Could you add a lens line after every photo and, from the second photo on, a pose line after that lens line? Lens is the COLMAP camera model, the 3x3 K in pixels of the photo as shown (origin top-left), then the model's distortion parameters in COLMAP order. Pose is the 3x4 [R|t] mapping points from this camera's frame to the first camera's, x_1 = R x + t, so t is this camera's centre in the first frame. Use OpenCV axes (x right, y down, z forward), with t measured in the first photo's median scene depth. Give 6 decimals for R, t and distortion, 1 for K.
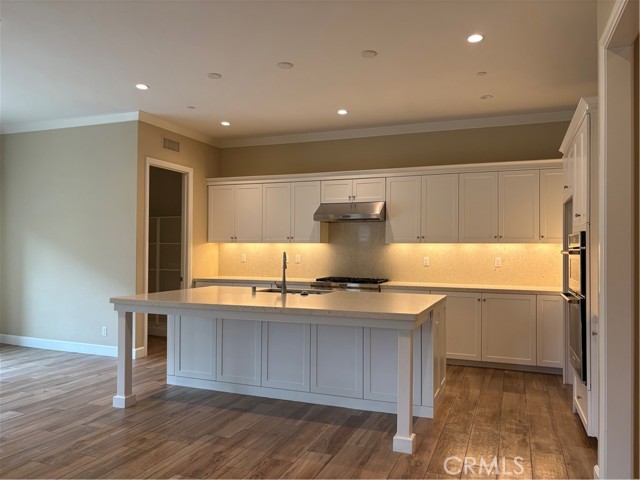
lens RADIAL K [[485.0, 0, 319.0], [0, 485.0, 240.0], [0, 0, 1]] dist [0.022232, -0.015973]
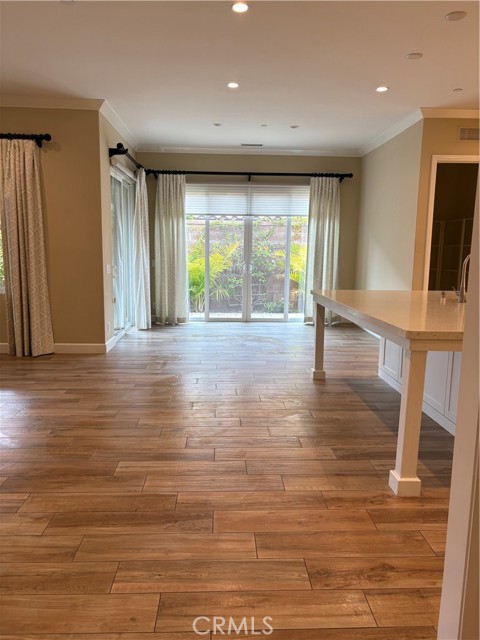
lens RADIAL K [[485.0, 0, 242.0], [0, 485.0, 324.1], [0, 0, 1]] dist [0.022232, -0.015973]
pose [[0.411783, 0.138867, -0.900639, 0.479717], [0.007952, 0.987736, 0.155932, 0.009793], [0.911247, -0.071372, 0.405628, 0.266881]]
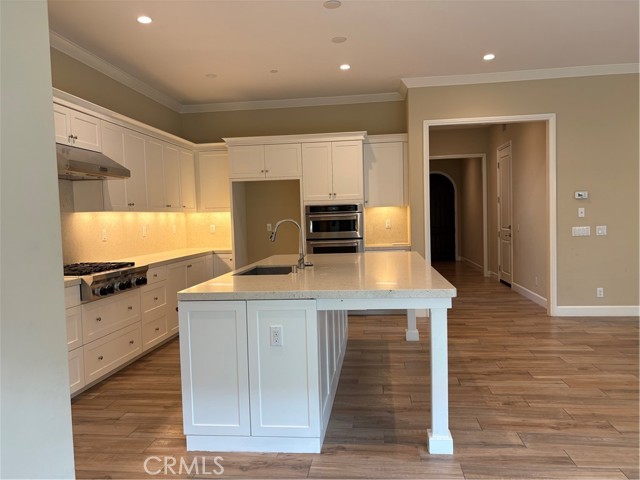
lens RADIAL K [[485.0, 0, 321.0], [0, 485.0, 241.4], [0, 0, 1]] dist [0.022232, -0.015973]
pose [[-0.256985, -0.047783, 0.965234, -0.776240], [0.005627, 0.998686, 0.050937, 0.019798], [-0.966399, 0.018521, -0.256378, 1.043708]]
